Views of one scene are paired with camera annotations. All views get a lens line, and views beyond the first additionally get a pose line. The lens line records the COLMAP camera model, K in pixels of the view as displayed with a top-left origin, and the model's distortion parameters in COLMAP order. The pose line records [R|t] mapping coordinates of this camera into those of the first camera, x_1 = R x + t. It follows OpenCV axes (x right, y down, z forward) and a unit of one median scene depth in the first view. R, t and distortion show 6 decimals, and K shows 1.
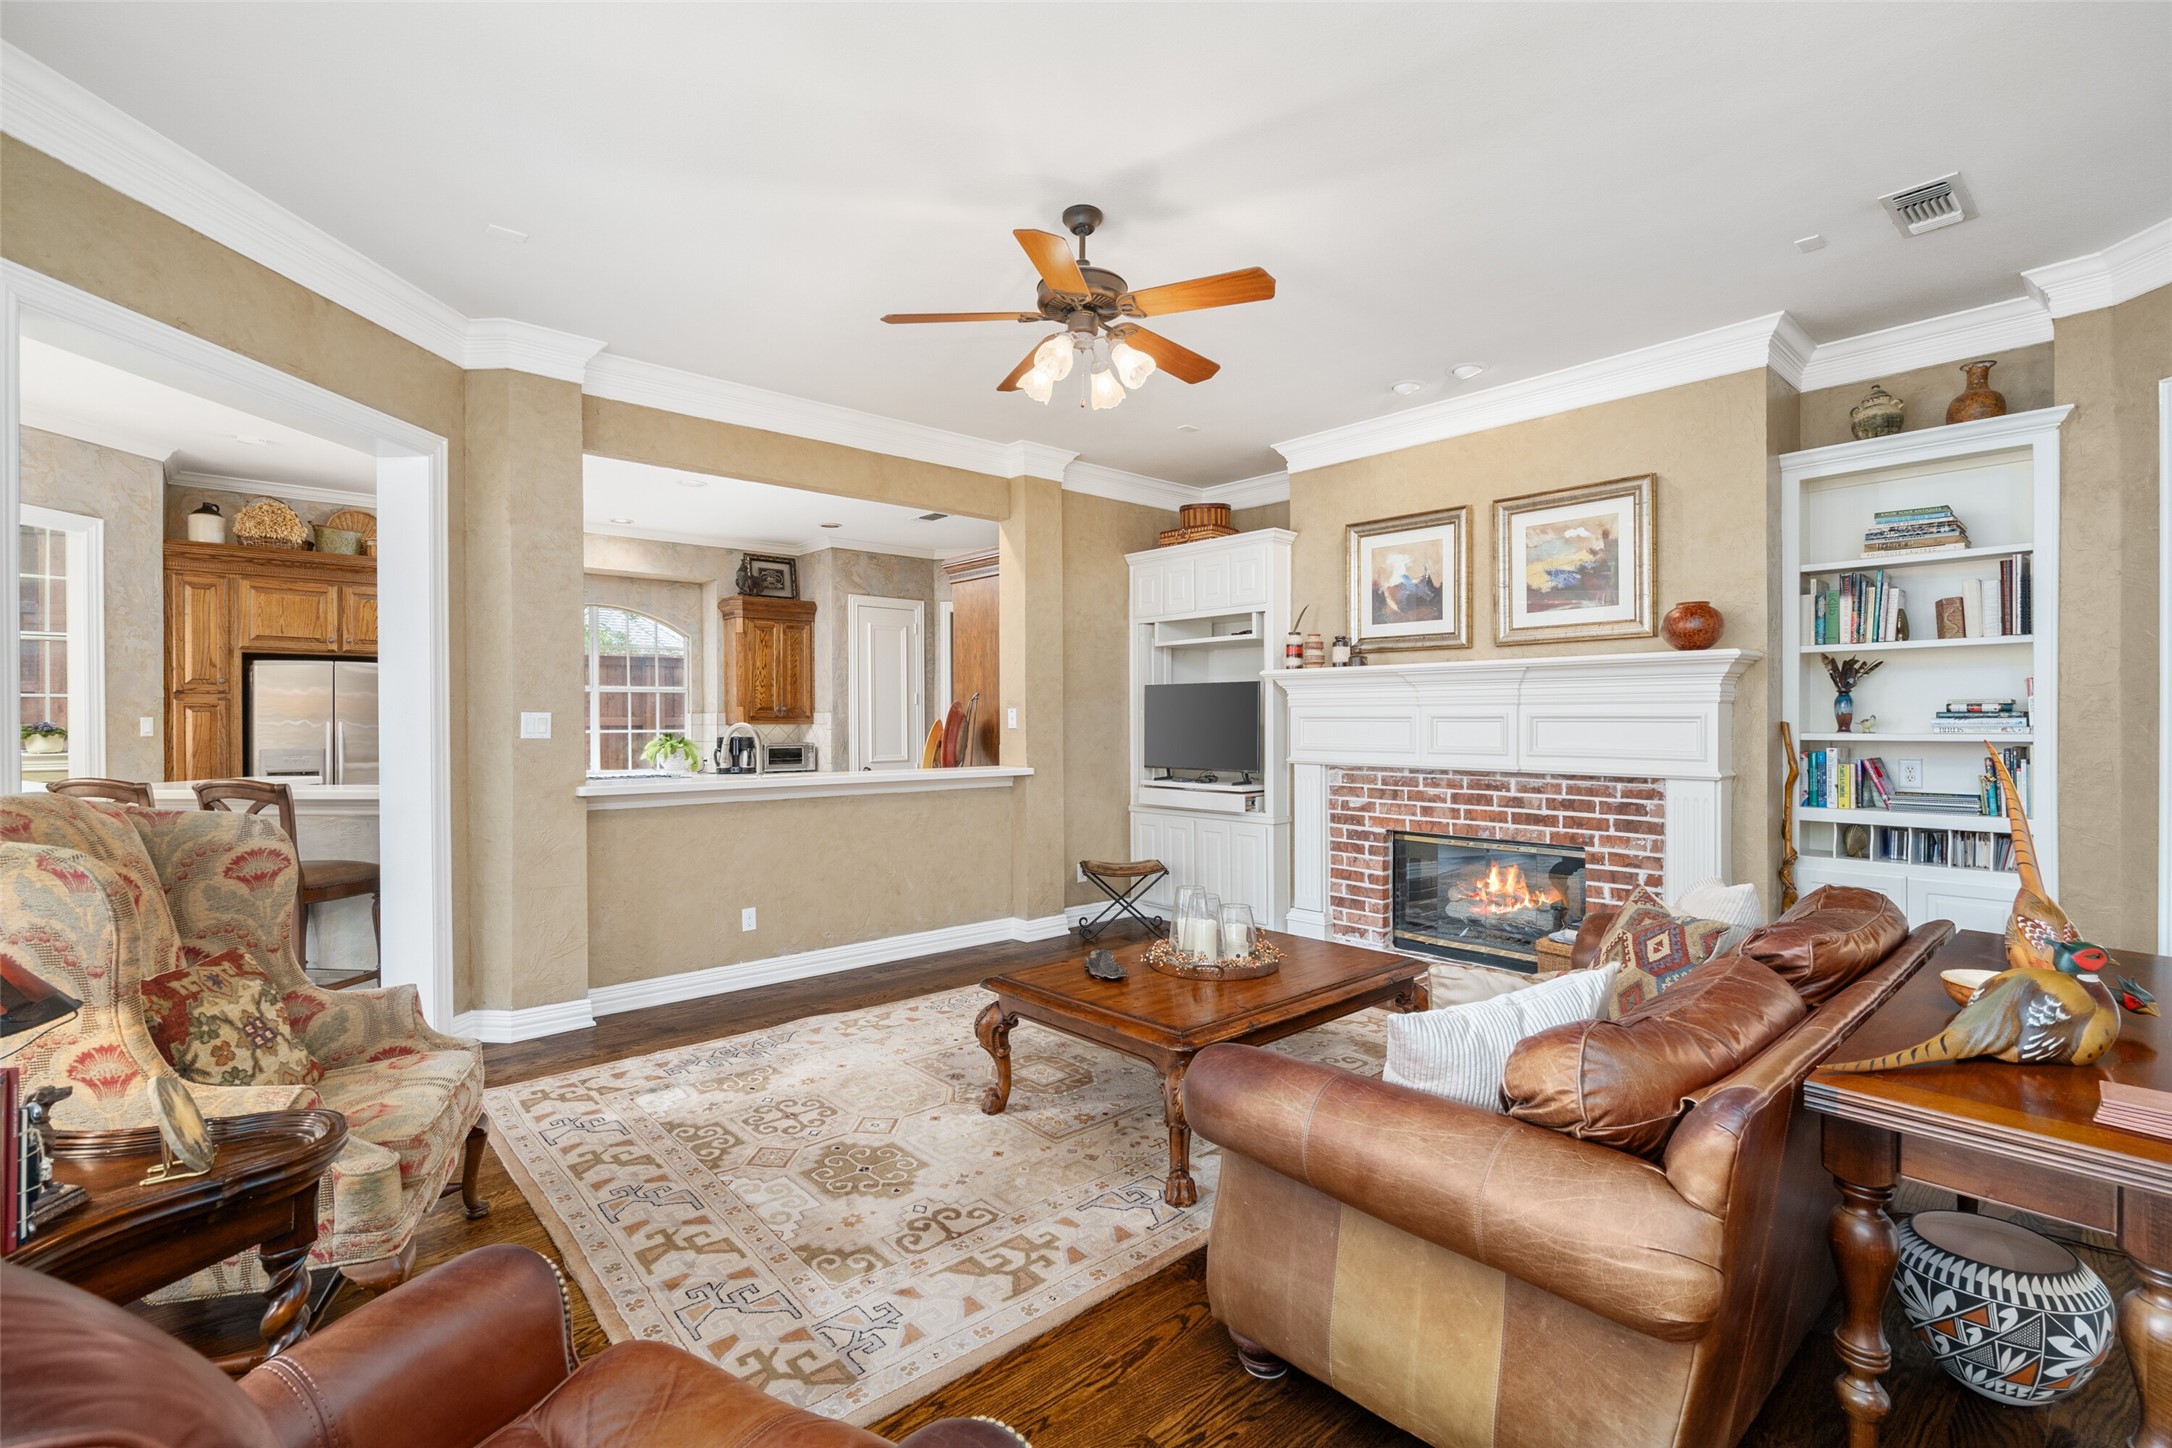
lens RADIAL K [[987.9, 0, 1088.7], [0, 987.9, 725.9], [0, 0, 1]] dist [-0.004470, 0.001390]
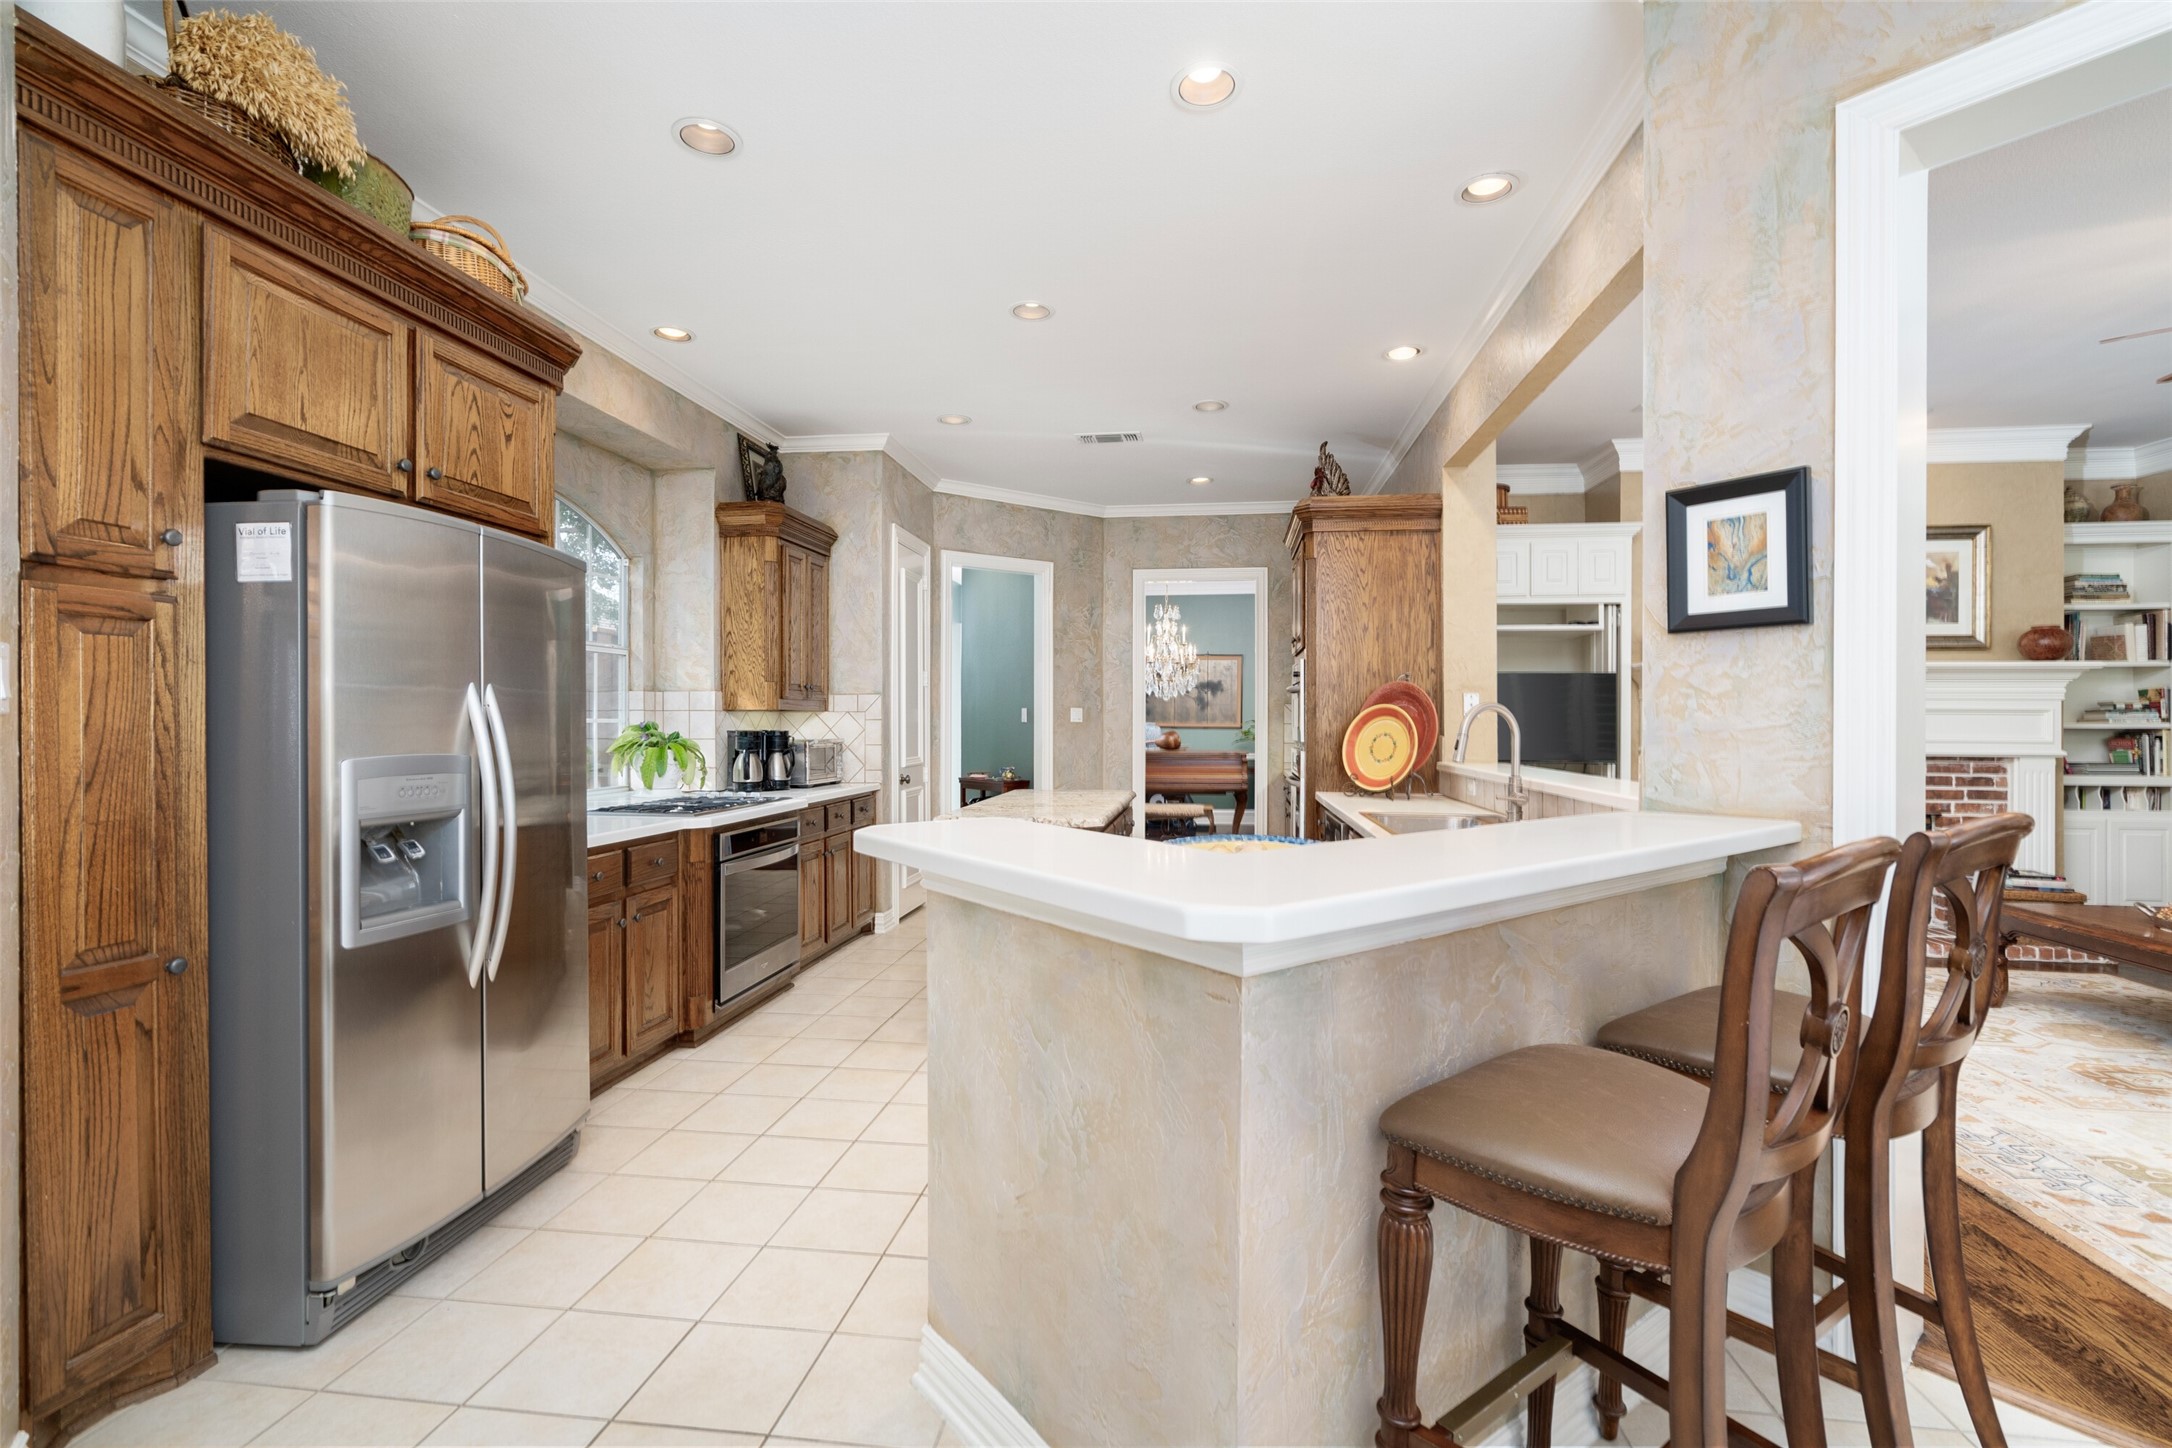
lens RADIAL K [[987.9, 0, 1066.5], [0, 987.9, 720.7], [0, 0, 1]] dist [-0.004470, 0.001390]
pose [[0.755217, 0.007628, 0.655431, -1.060057], [-0.003024, 0.999962, -0.008154, 0.016162], [-0.655468, 0.004176, 0.755211, 0.711752]]
